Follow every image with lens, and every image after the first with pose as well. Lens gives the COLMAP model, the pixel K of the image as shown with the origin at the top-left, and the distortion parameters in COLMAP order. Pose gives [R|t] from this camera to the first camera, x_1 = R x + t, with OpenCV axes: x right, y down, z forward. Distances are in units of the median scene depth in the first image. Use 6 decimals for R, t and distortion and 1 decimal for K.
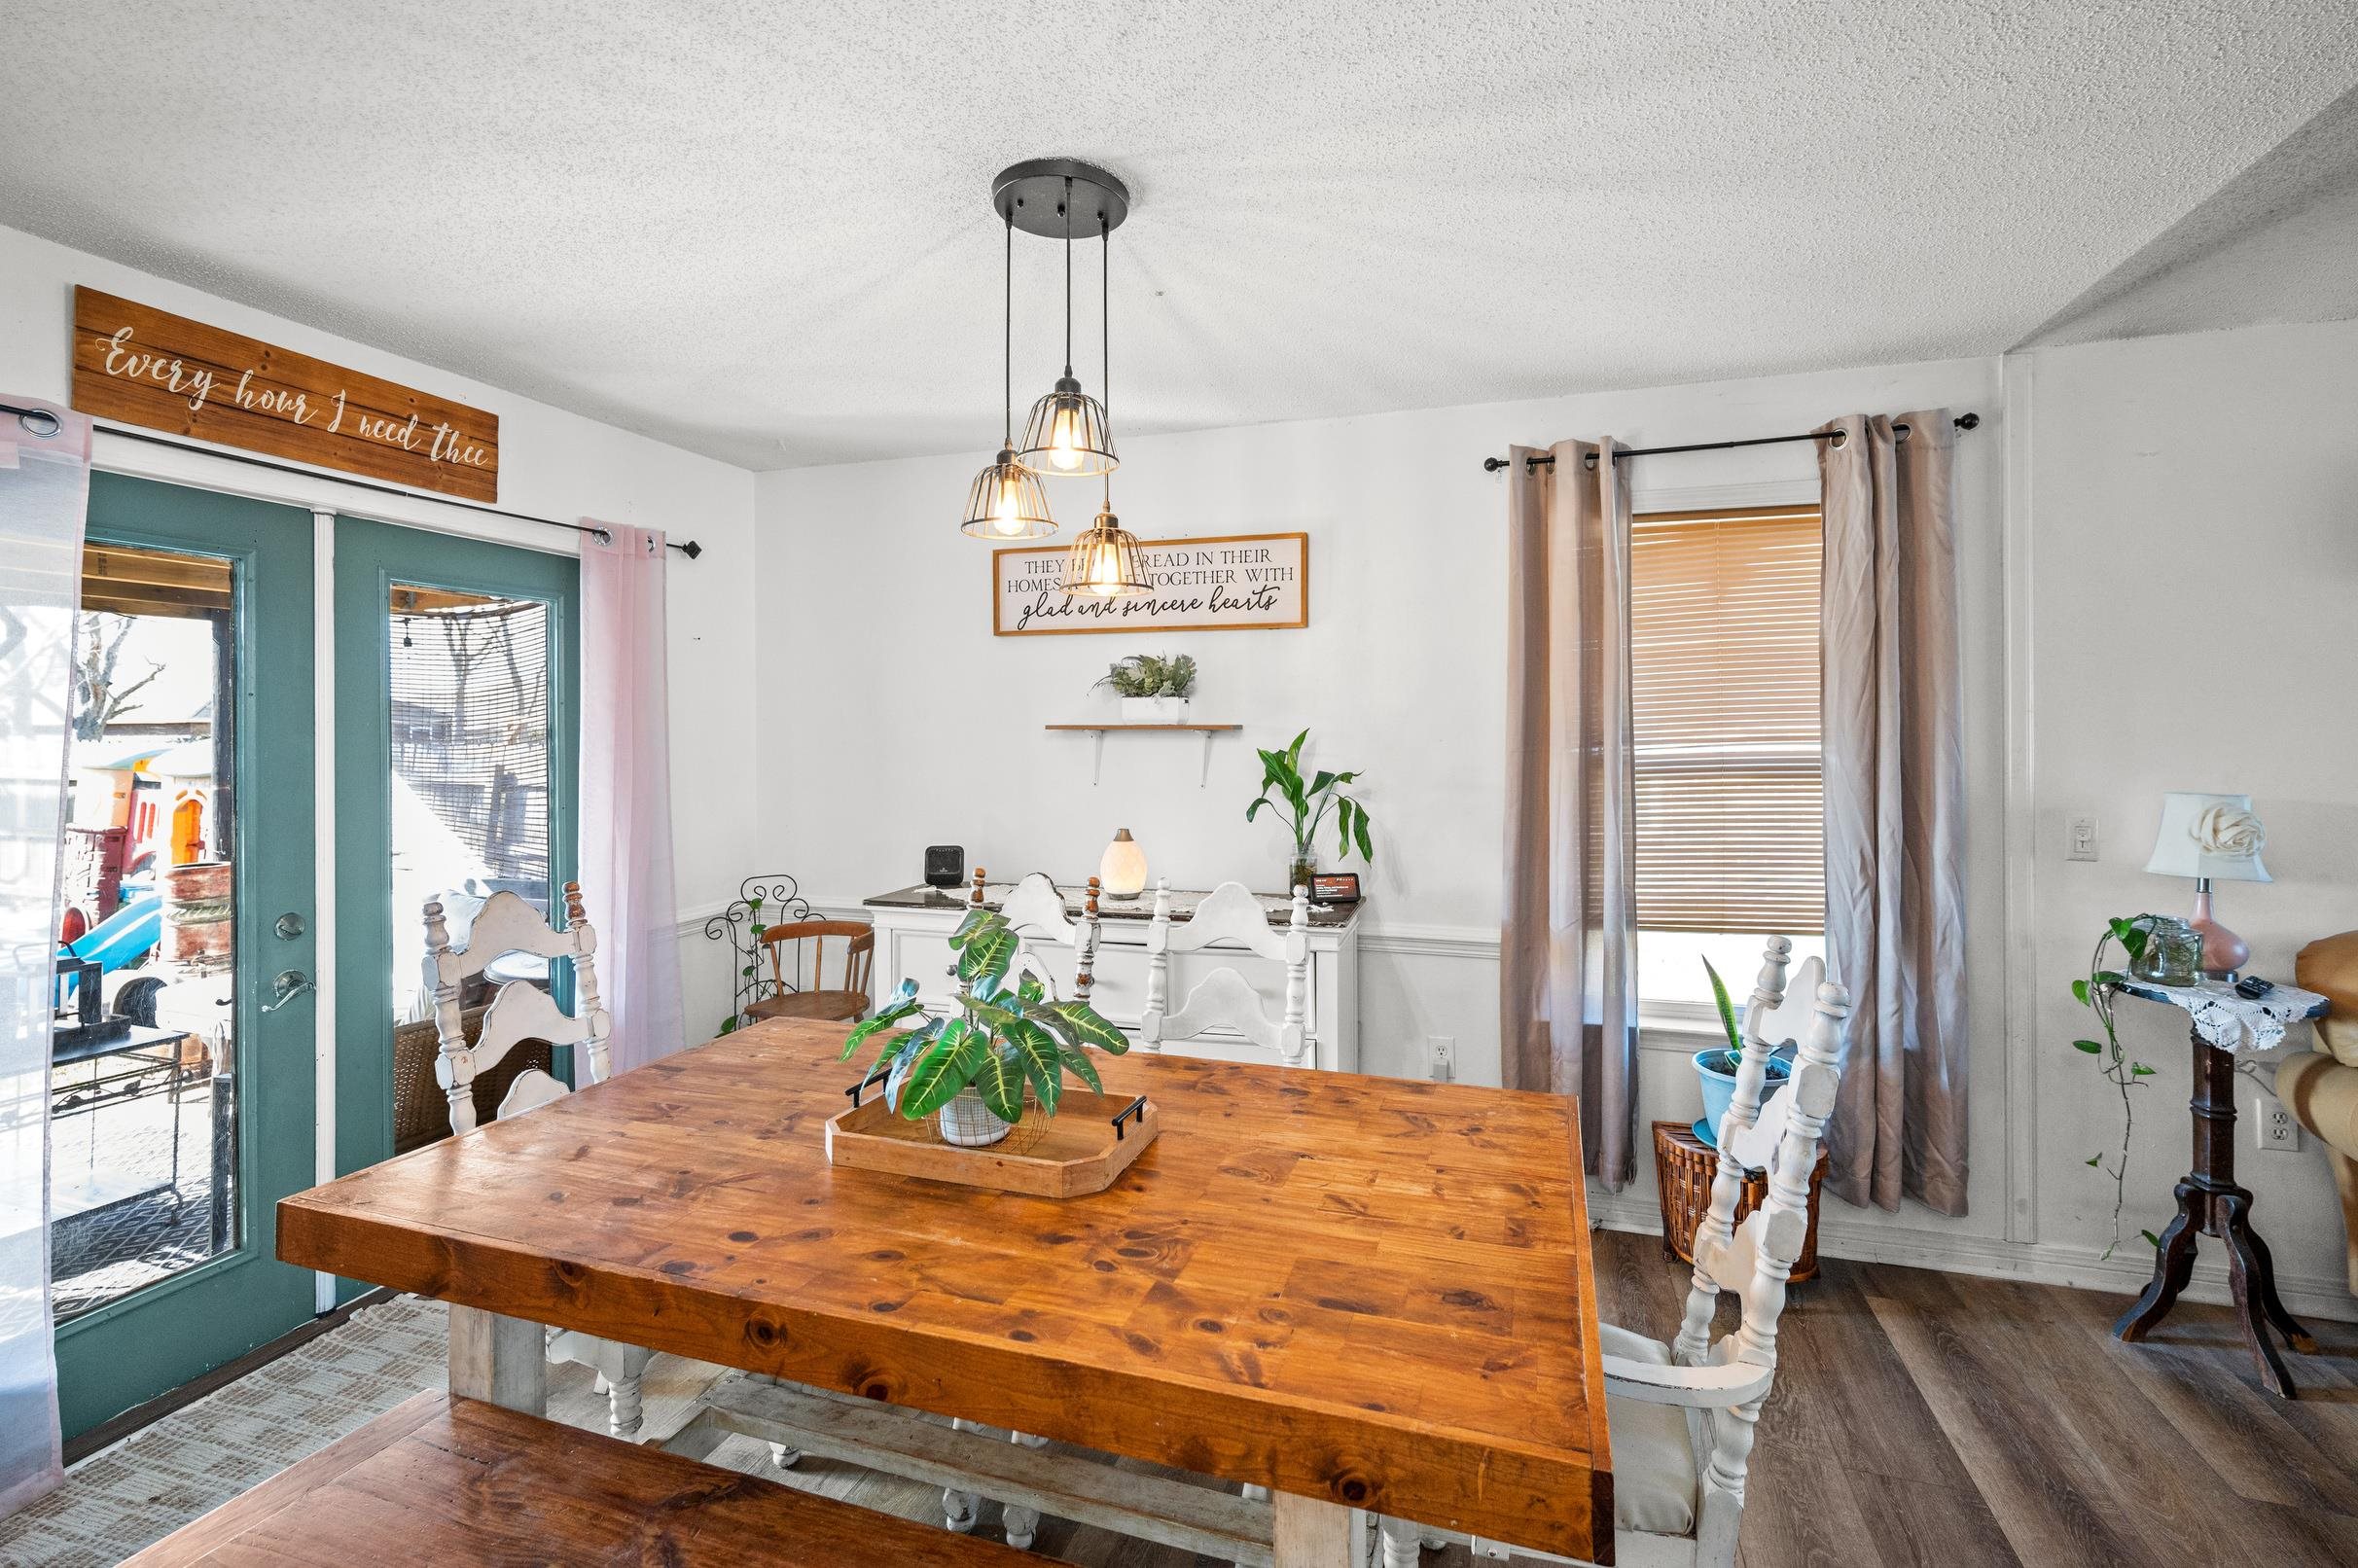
lens RADIAL K [[1032.7, 0, 1201.7], [0, 1032.7, 728.5], [0, 0, 1]] dist [-0.001060, -0.000302]
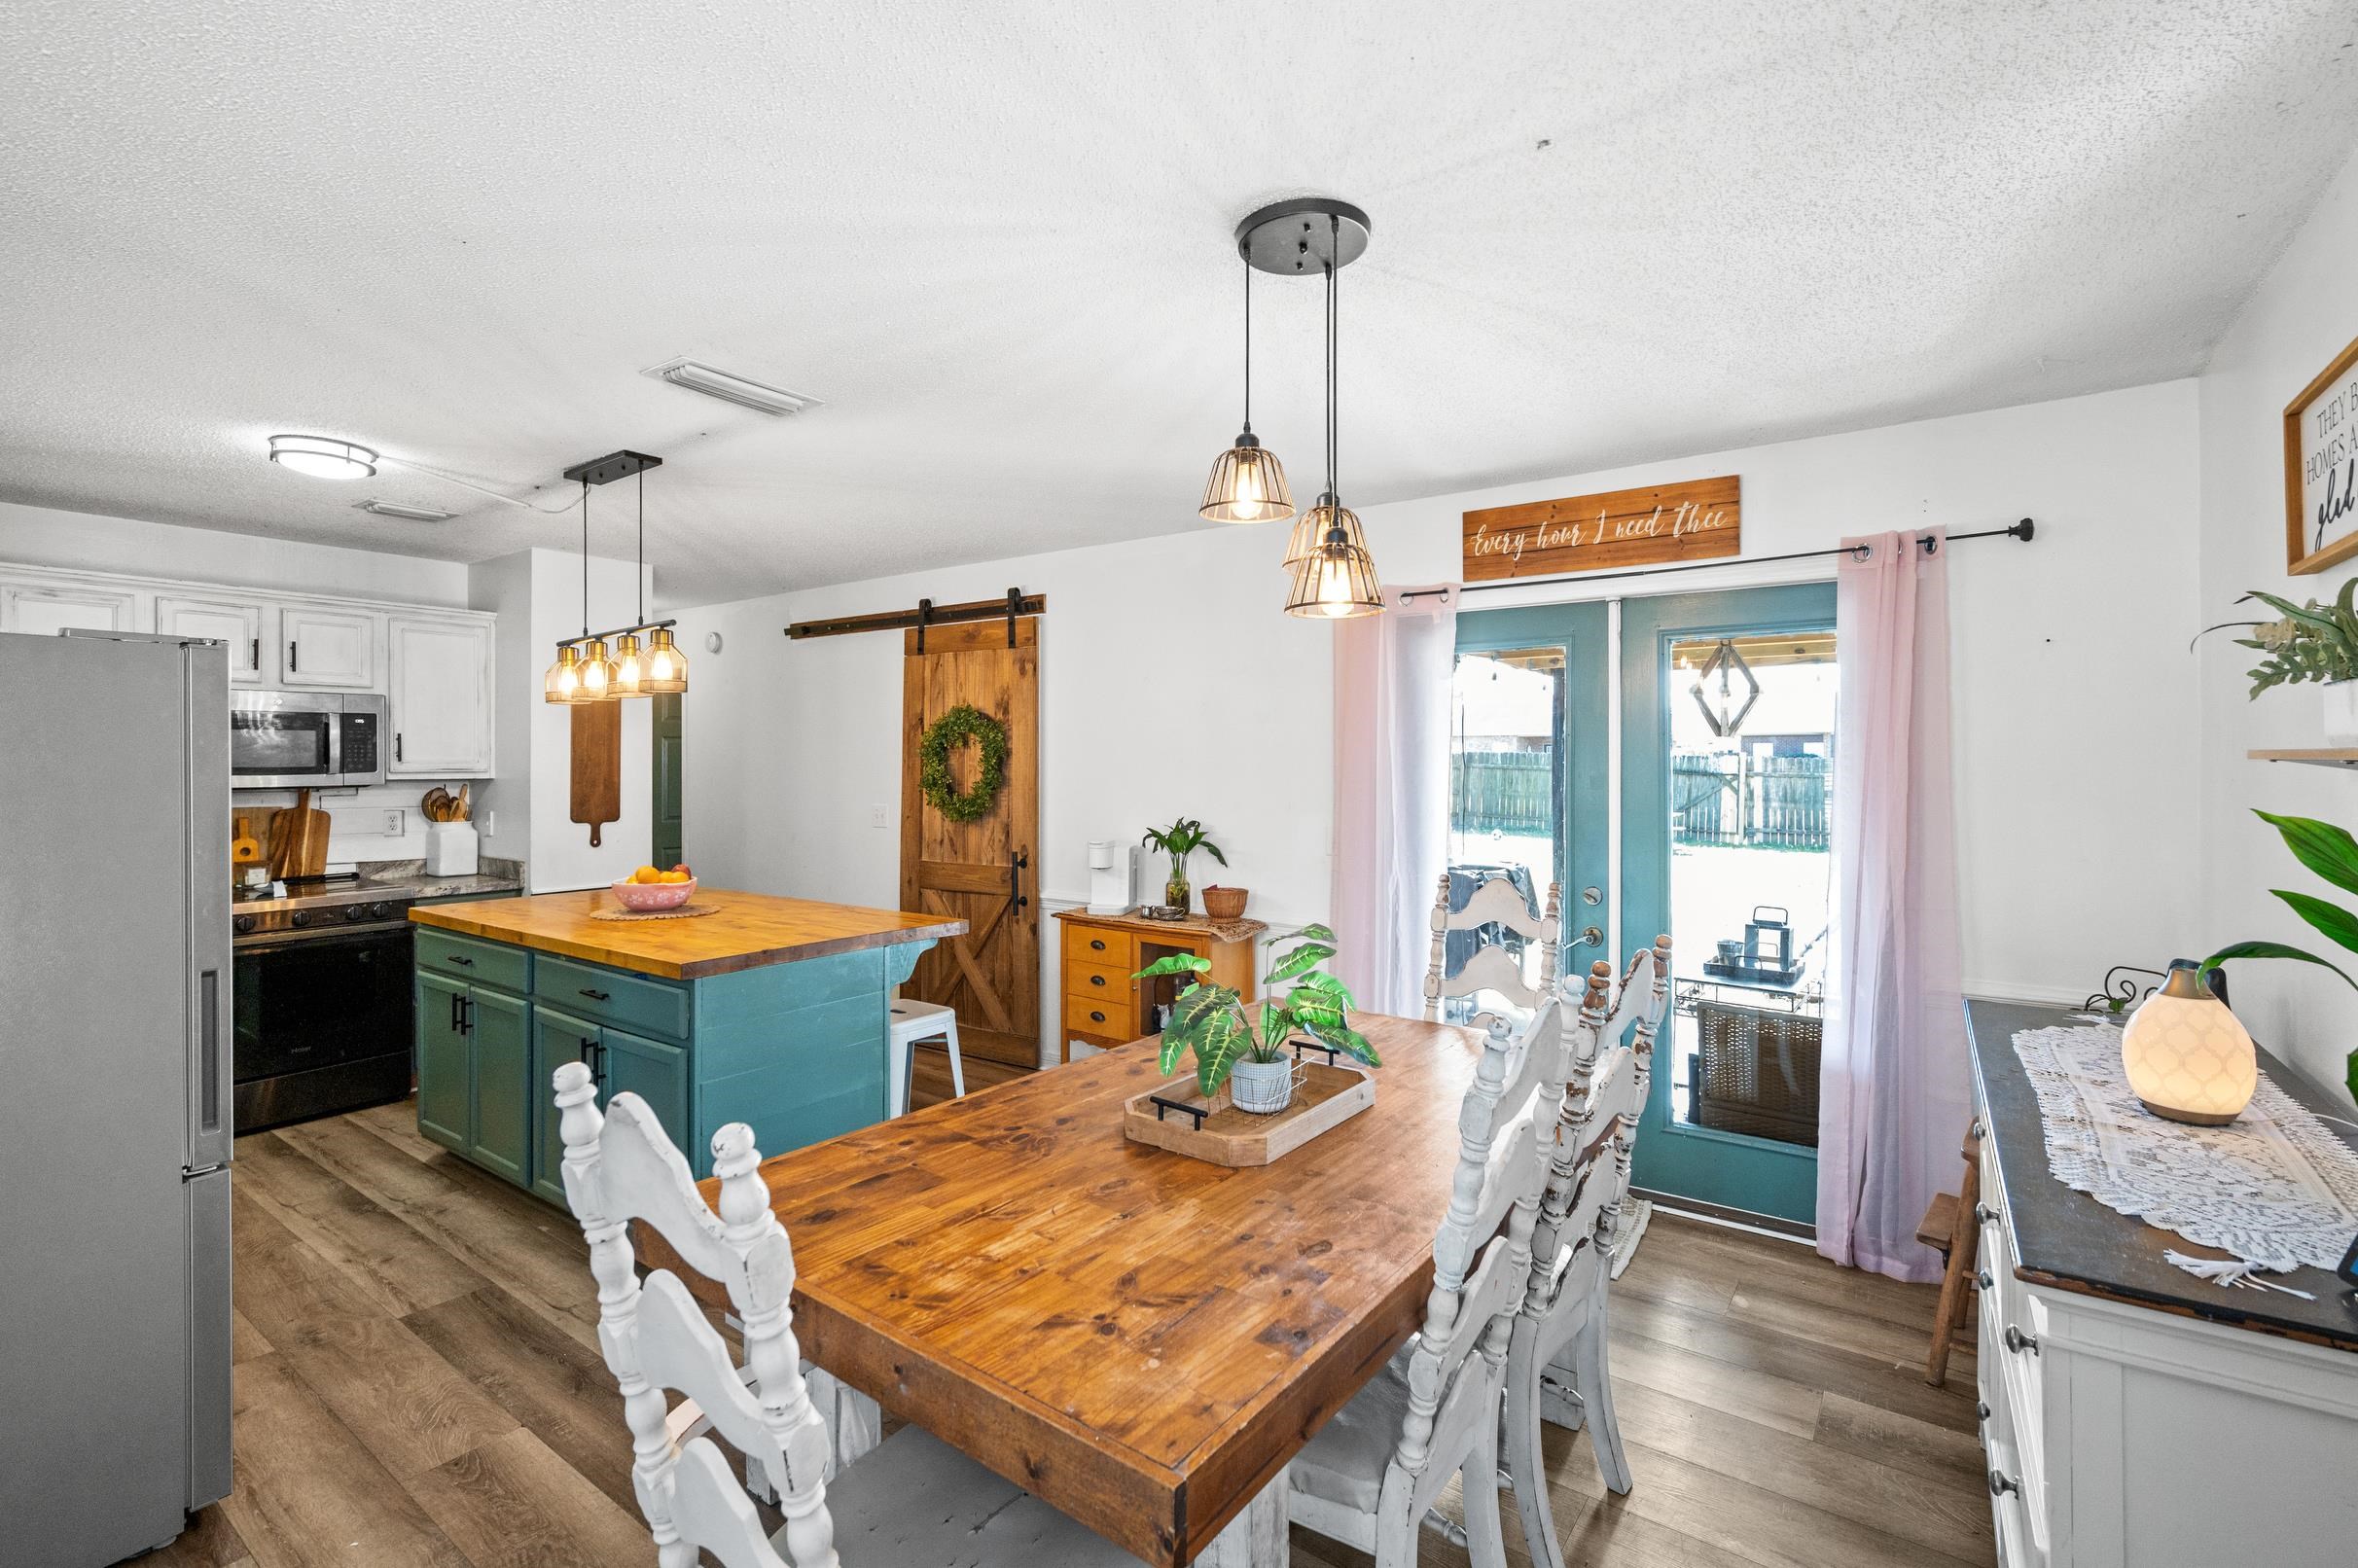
lens RADIAL K [[1060.4, 0, 1198.9], [0, 1060.4, 761.9], [0, 0, 1]] dist [-0.000147, -0.000032]
pose [[-0.311583, 0.004022, -0.950210, 0.619076], [0.002124, 0.999991, 0.003536, -0.000124], [0.950216, -0.000917, -0.311589, 0.854505]]
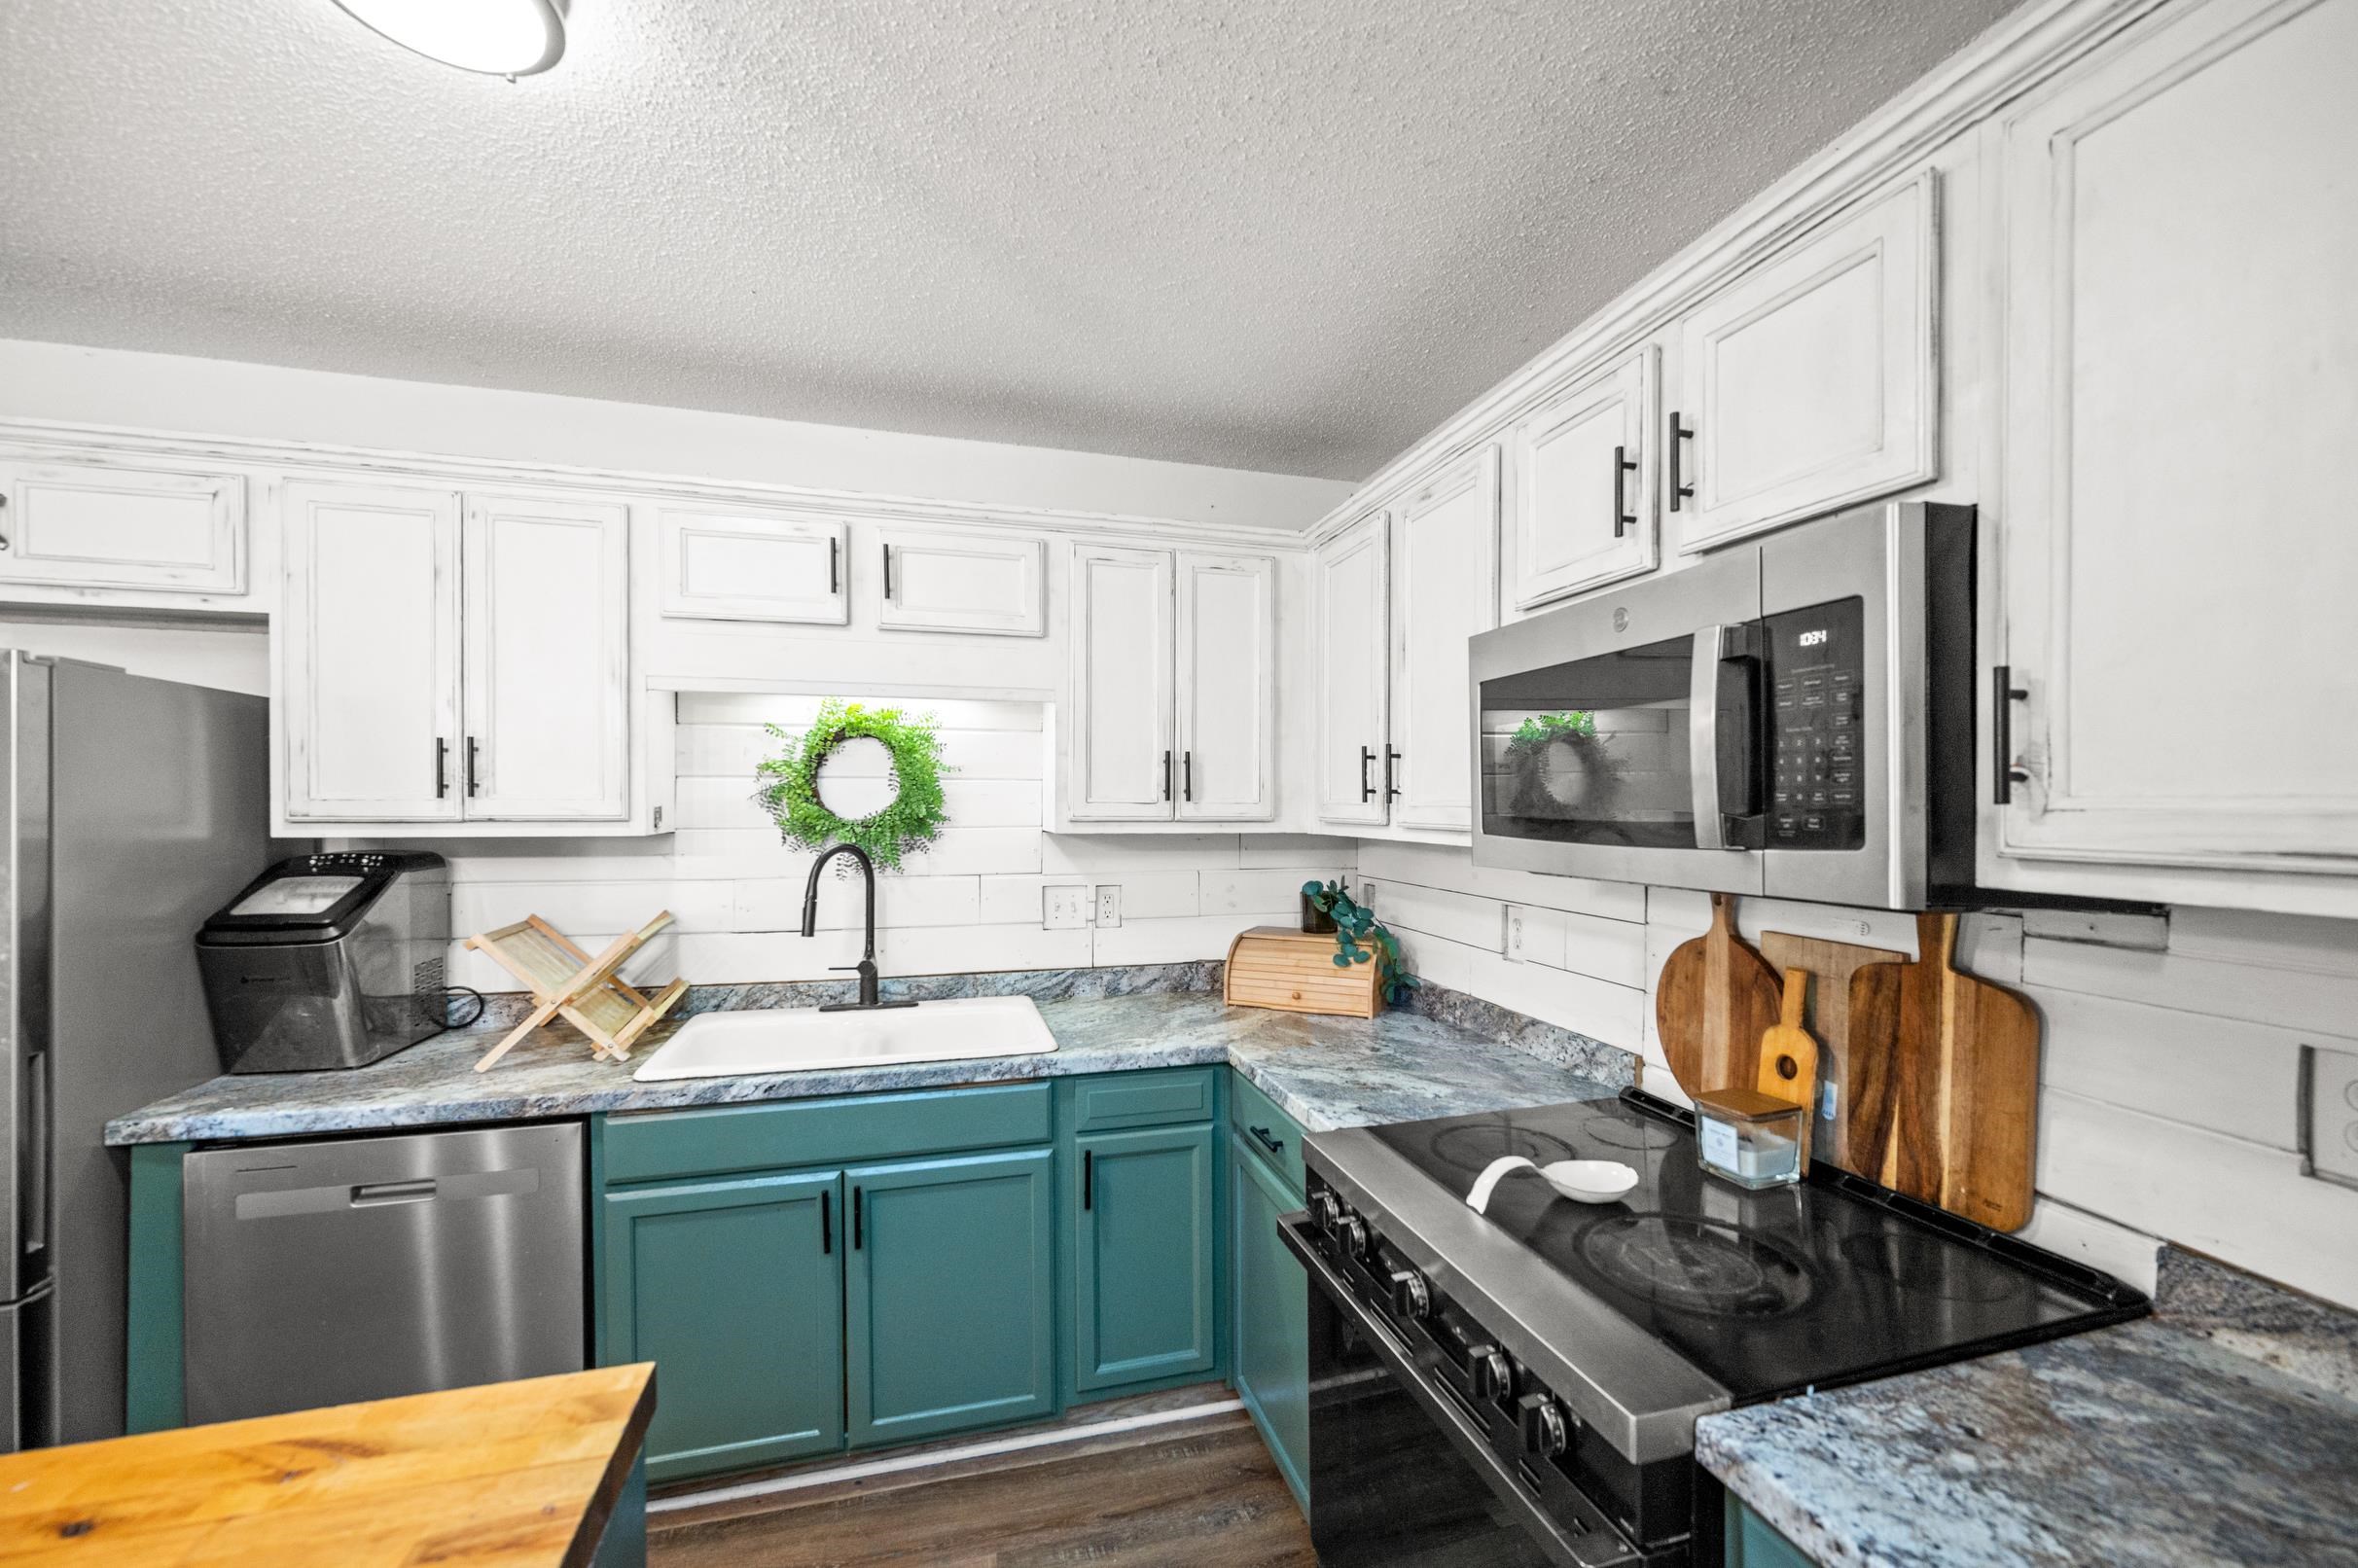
lens RADIAL K [[948.9, 0, 1188.5], [0, 948.9, 811.4], [0, 0, 1]] dist [-0.000246, 0.000183]
pose [[-0.542687, -0.005699, 0.839916, -0.752201], [-0.001537, 0.999982, 0.005792, 0.003608], [-0.839934, 0.001852, -0.542686, -0.541489]]
